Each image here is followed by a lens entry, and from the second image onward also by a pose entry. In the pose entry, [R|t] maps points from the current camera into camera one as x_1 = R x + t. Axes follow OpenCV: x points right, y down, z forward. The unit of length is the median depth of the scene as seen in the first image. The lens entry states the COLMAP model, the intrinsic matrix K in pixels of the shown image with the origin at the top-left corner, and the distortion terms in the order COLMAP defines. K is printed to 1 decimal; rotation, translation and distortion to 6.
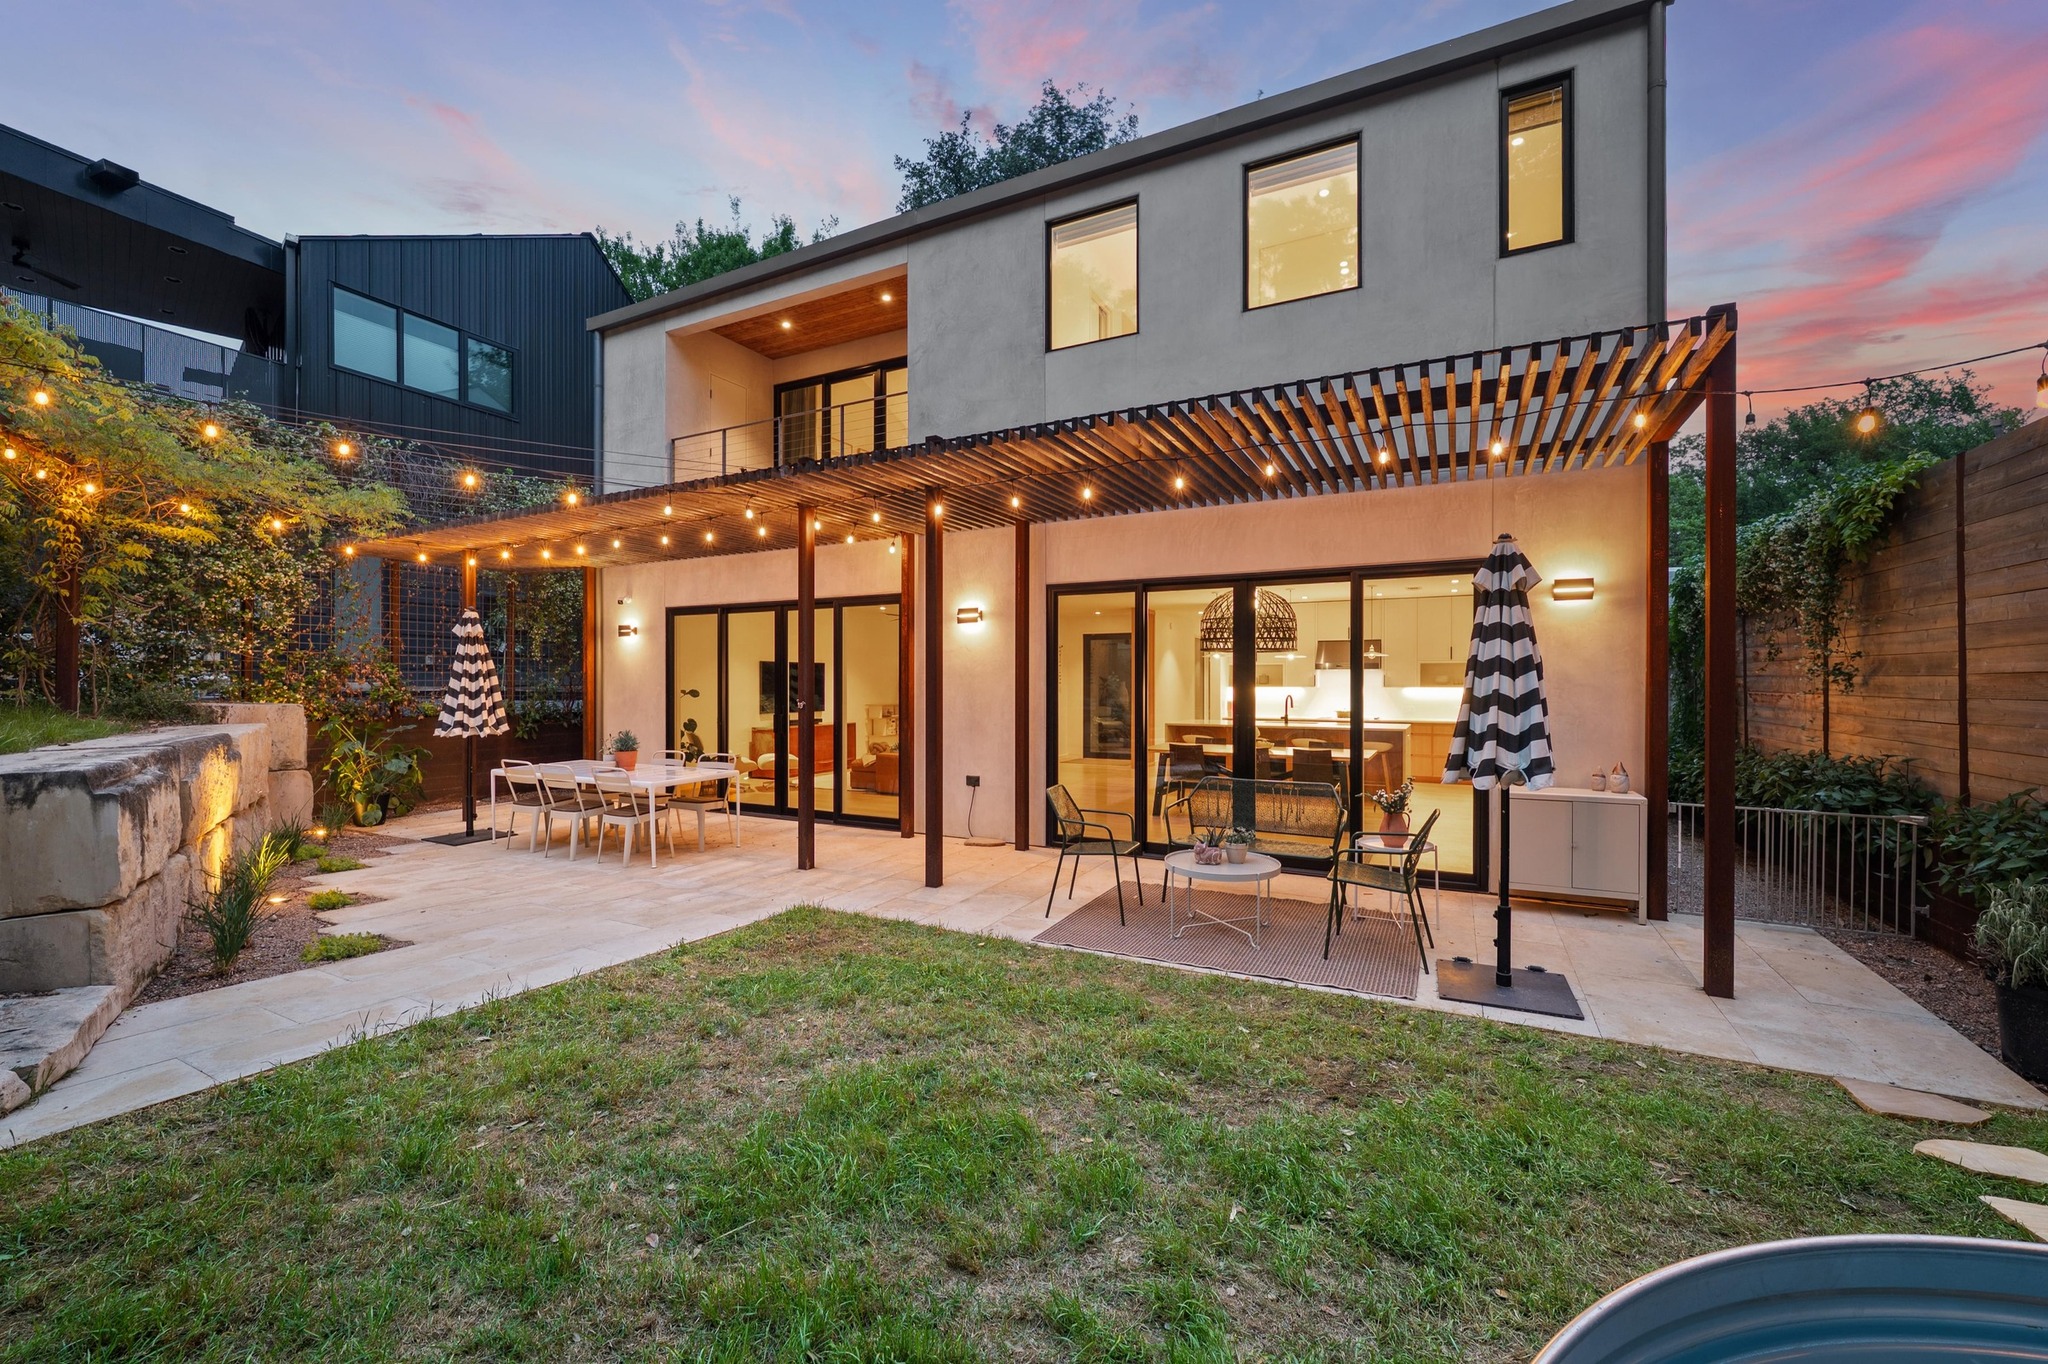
lens RADIAL K [[818.9, 0, 1014.9], [0, 818.9, 684.7], [0, 0, 1]] dist [0.006642, 0.000722]
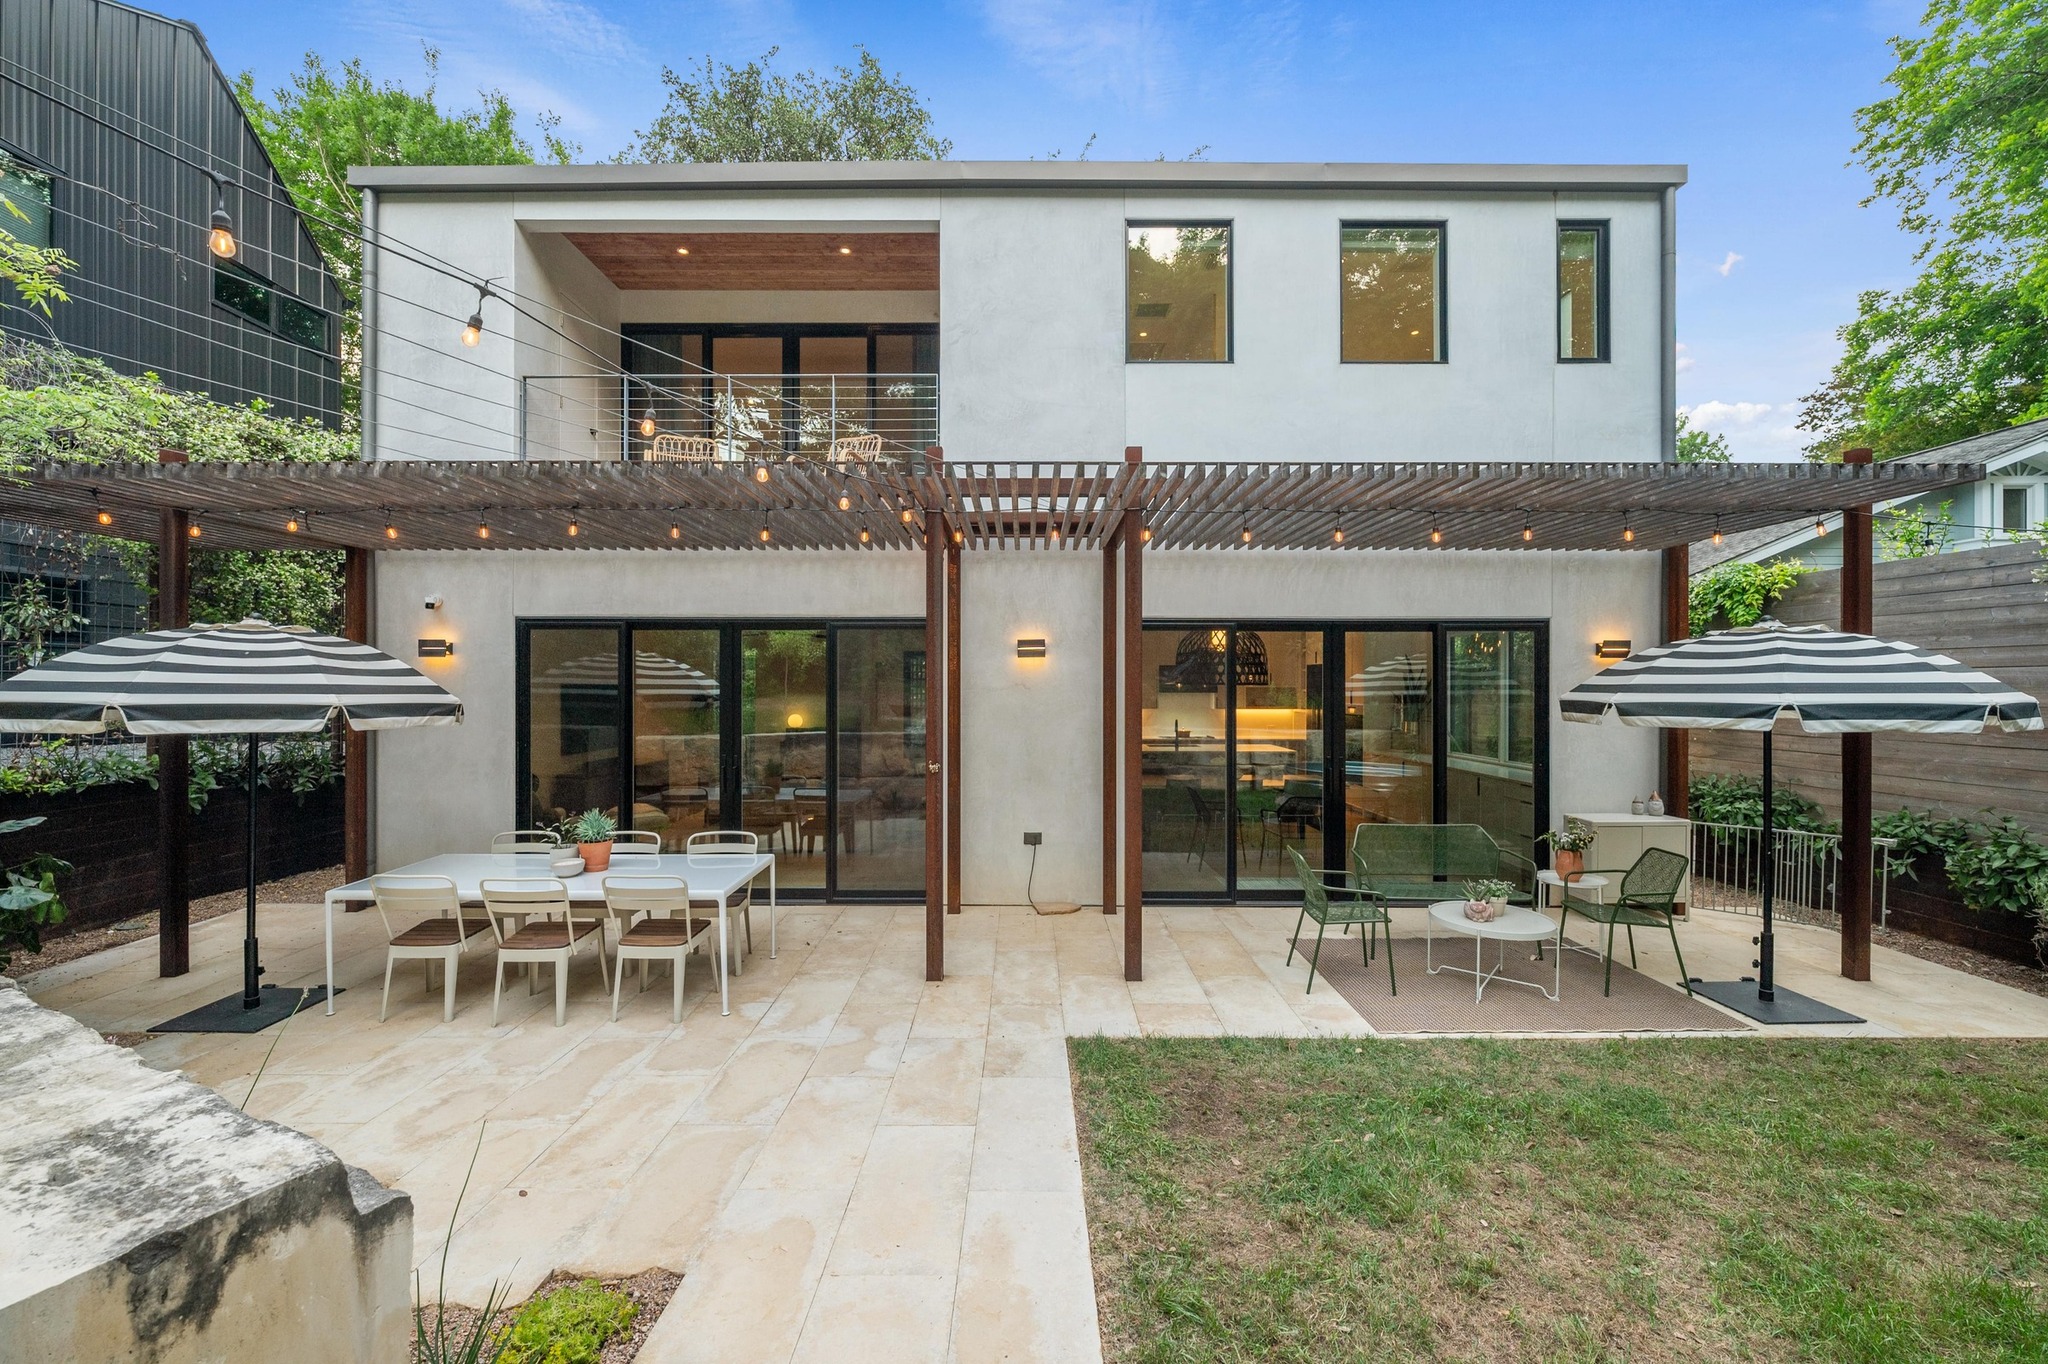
lens RADIAL K [[818.9, 0, 1007.2], [0, 818.9, 687.3], [0, 0, 1]] dist [0.006642, 0.000722]
pose [[0.889496, -0.008379, 0.456866, -0.464643], [0.007308, 0.999965, 0.004111, -0.042635], [-0.456884, -0.000318, 0.889526, 0.251846]]
